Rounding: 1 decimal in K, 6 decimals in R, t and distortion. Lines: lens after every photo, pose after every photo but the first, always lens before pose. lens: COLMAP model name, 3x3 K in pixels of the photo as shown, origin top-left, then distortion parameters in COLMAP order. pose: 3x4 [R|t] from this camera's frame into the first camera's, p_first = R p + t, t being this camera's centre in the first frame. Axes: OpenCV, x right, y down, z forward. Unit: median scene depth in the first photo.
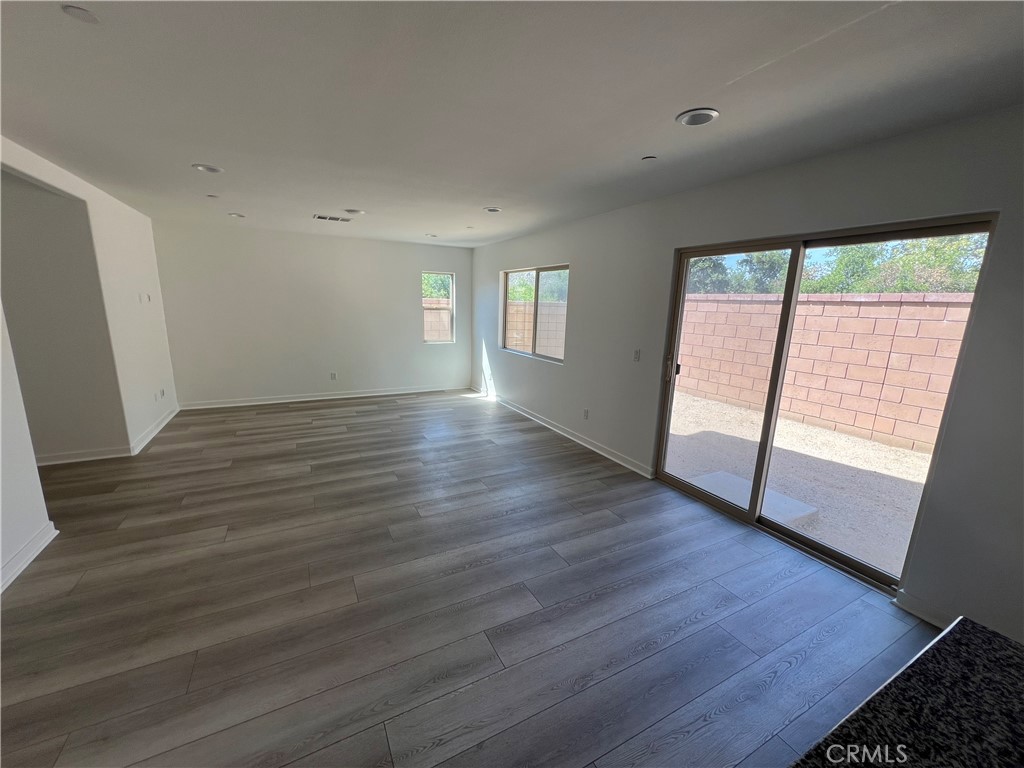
lens RADIAL K [[410.0, 0, 510.6], [0, 410.0, 389.1], [0, 0, 1]] dist [0.000292, 0.000435]
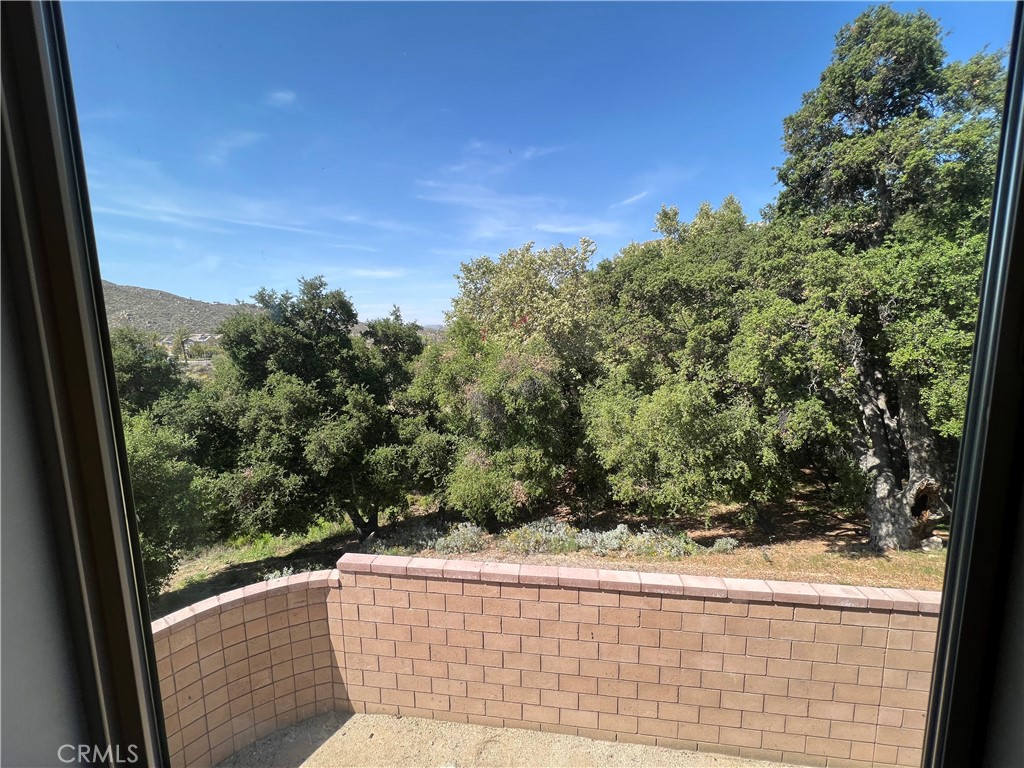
lens RADIAL K [[410.0, 0, 510.6], [0, 410.0, 389.1], [0, 0, 1]] dist [0.000292, 0.000435]
pose [[0.587541, -0.144651, 0.796161, -0.013441], [0.201253, 0.979099, 0.029370, -0.659379], [-0.783768, 0.142973, 0.604372, 0.875232]]
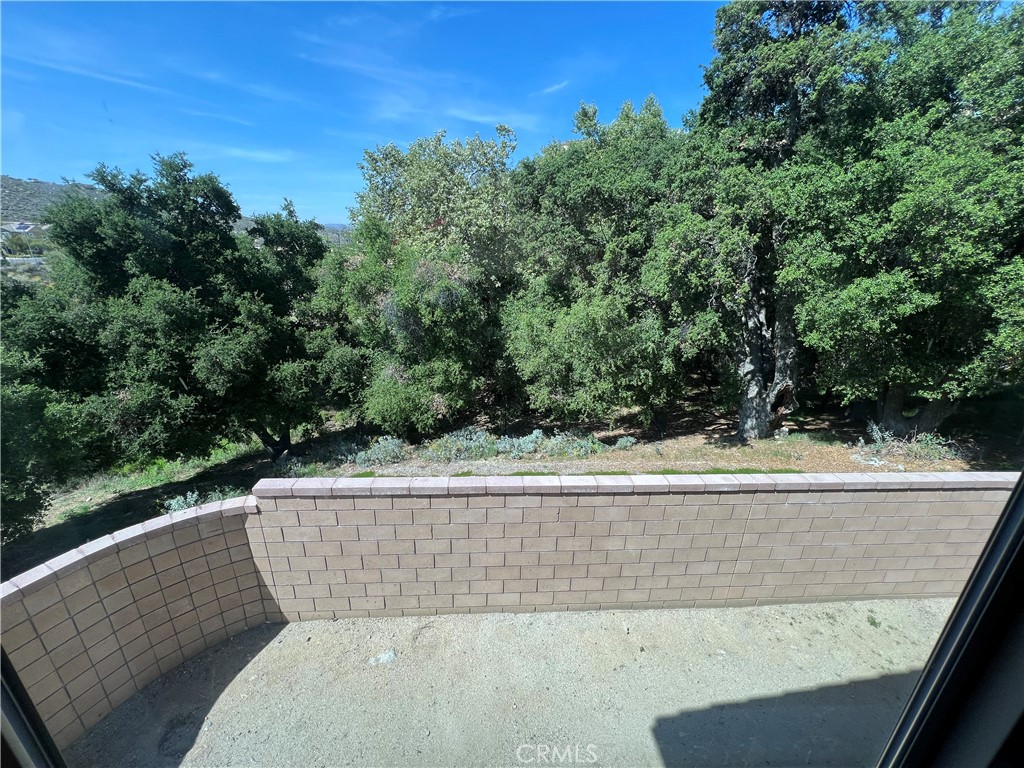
lens RADIAL K [[410.0, 0, 510.6], [0, 410.0, 389.1], [0, 0, 1]] dist [0.000292, 0.000435]
pose [[0.420148, -0.327027, 0.846481, -0.003366], [0.180327, 0.944292, 0.275310, -0.668165], [-0.889358, 0.036972, 0.455714, 0.899137]]
